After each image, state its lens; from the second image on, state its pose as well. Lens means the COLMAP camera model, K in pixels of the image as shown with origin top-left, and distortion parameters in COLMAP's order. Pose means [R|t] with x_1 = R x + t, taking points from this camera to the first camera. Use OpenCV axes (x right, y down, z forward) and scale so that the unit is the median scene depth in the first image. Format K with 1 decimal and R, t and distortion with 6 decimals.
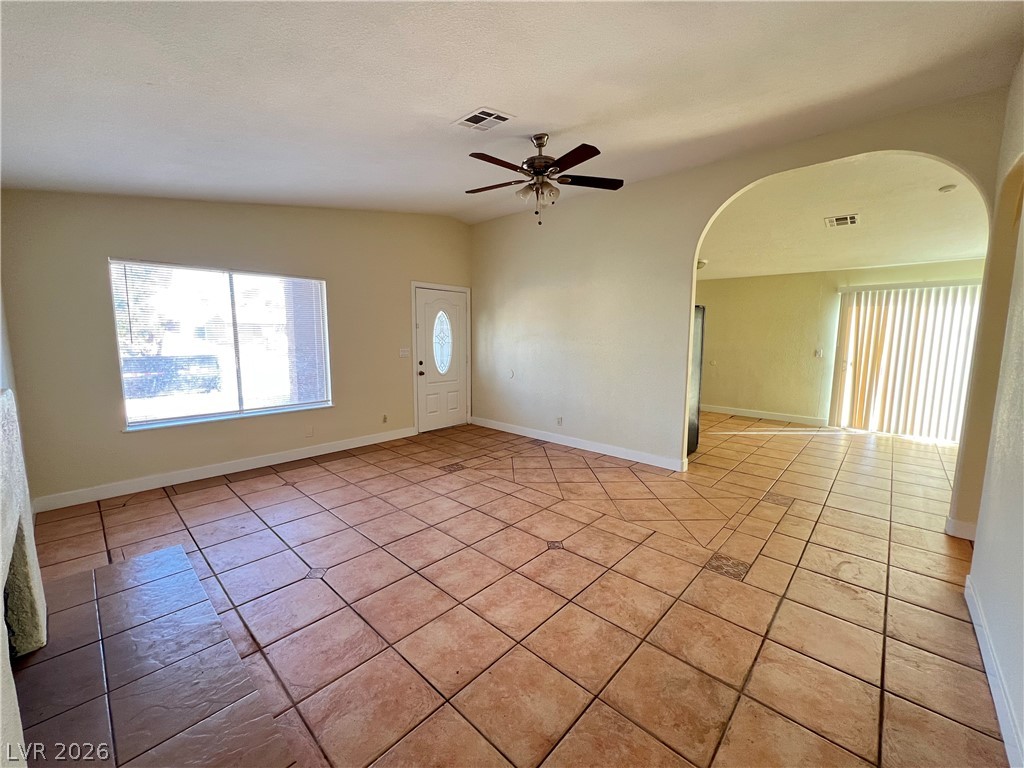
lens RADIAL K [[410.6, 0, 513.6], [0, 410.6, 382.9], [0, 0, 1]] dist [-0.005111, 0.000559]
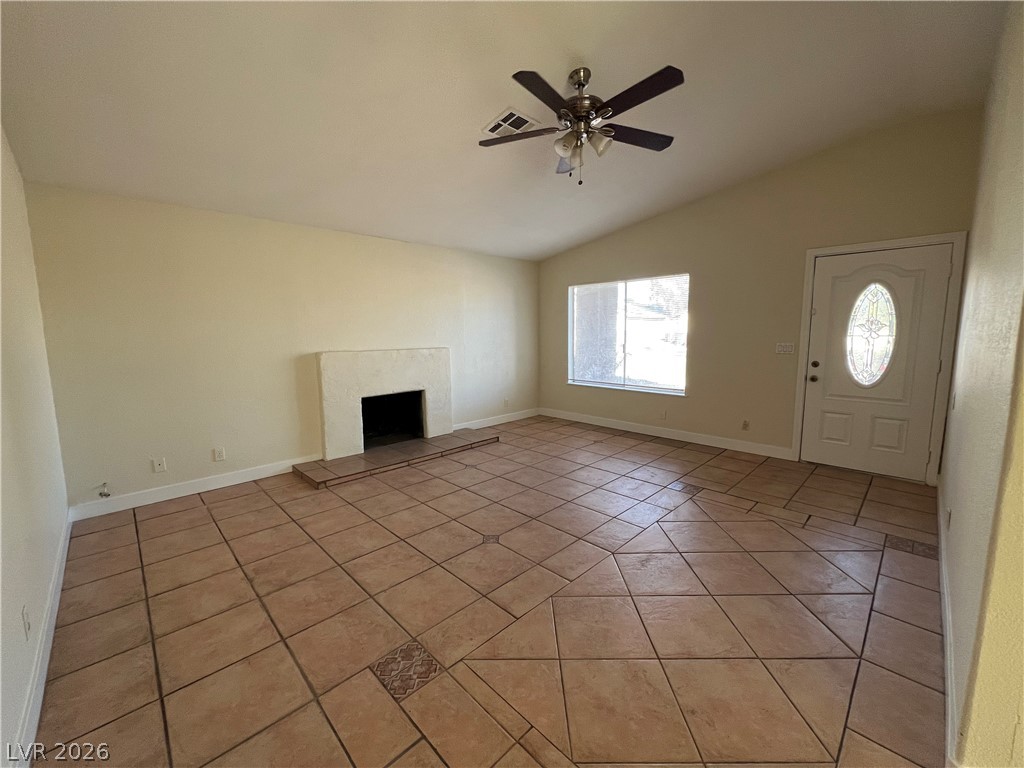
lens RADIAL K [[410.0, 0, 513.7], [0, 410.0, 384.6], [0, 0, 1]] dist [0.000321, 0.000091]
pose [[-0.045759, 0.122108, -0.991461, 0.671711], [-0.108180, 0.986058, 0.126435, -0.062722], [0.993078, 0.113041, -0.031911, 0.687725]]
